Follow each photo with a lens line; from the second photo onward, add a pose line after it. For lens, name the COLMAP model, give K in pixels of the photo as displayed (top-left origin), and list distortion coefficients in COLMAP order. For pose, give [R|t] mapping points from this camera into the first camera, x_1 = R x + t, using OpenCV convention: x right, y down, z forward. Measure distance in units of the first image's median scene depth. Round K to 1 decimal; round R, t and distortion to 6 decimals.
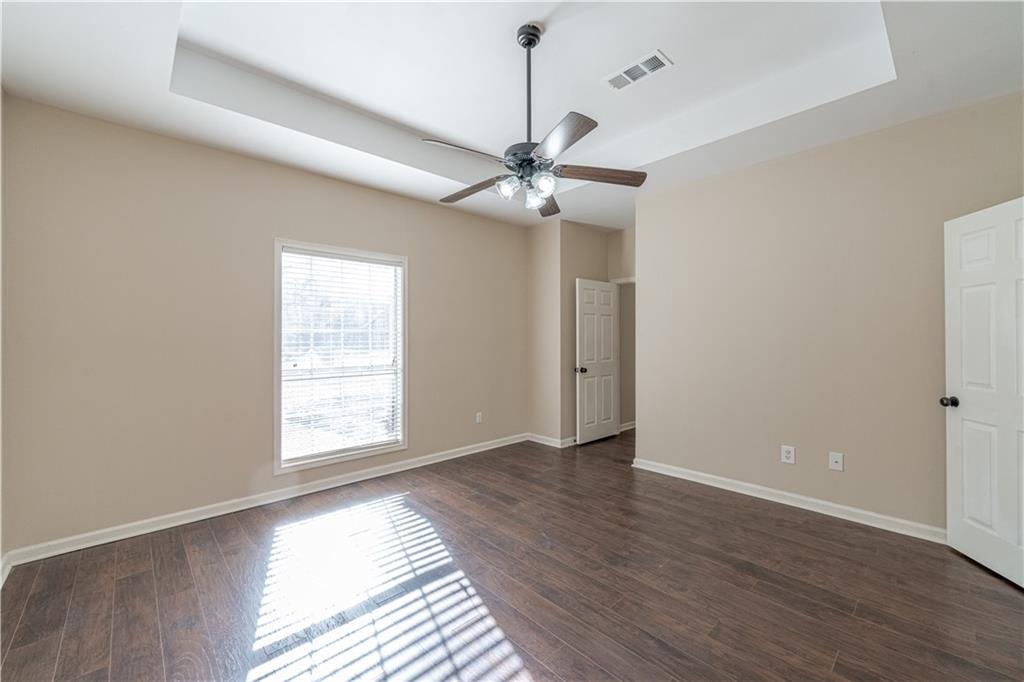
lens RADIAL K [[410.7, 0, 515.5], [0, 410.7, 339.1], [0, 0, 1]] dist [0.000656, 0.000063]
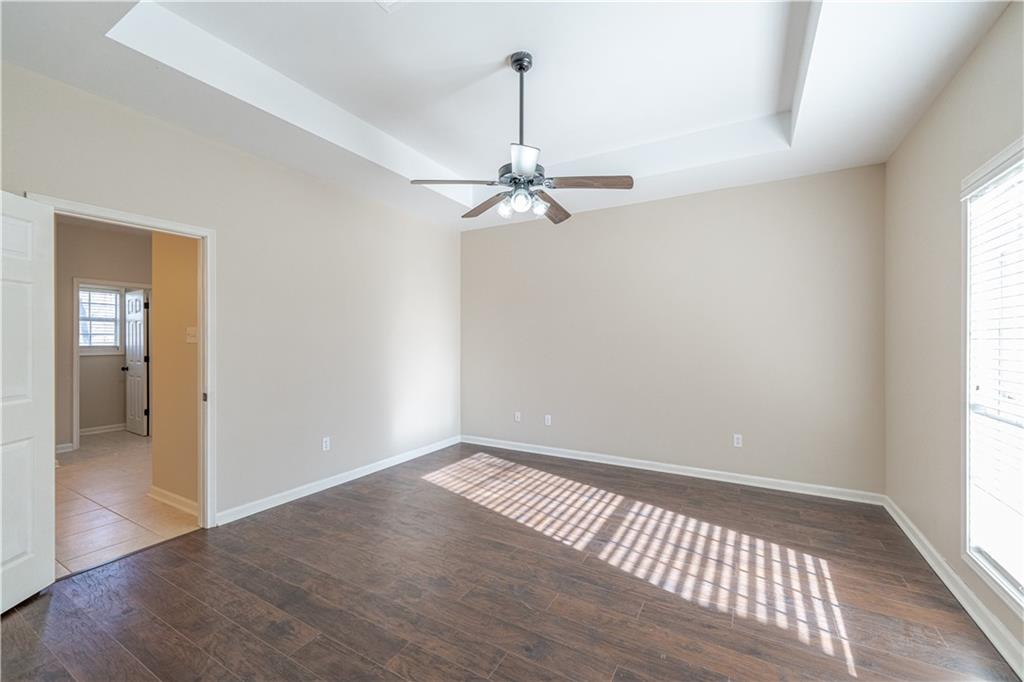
lens RADIAL K [[410.7, 0, 515.5], [0, 410.7, 339.1], [0, 0, 1]] dist [0.000656, 0.000063]
pose [[-0.954415, 0.000327, -0.298483, 0.369607], [0.001645, 0.999990, -0.004165, -0.005305], [0.298478, -0.004466, -0.954406, 2.018749]]
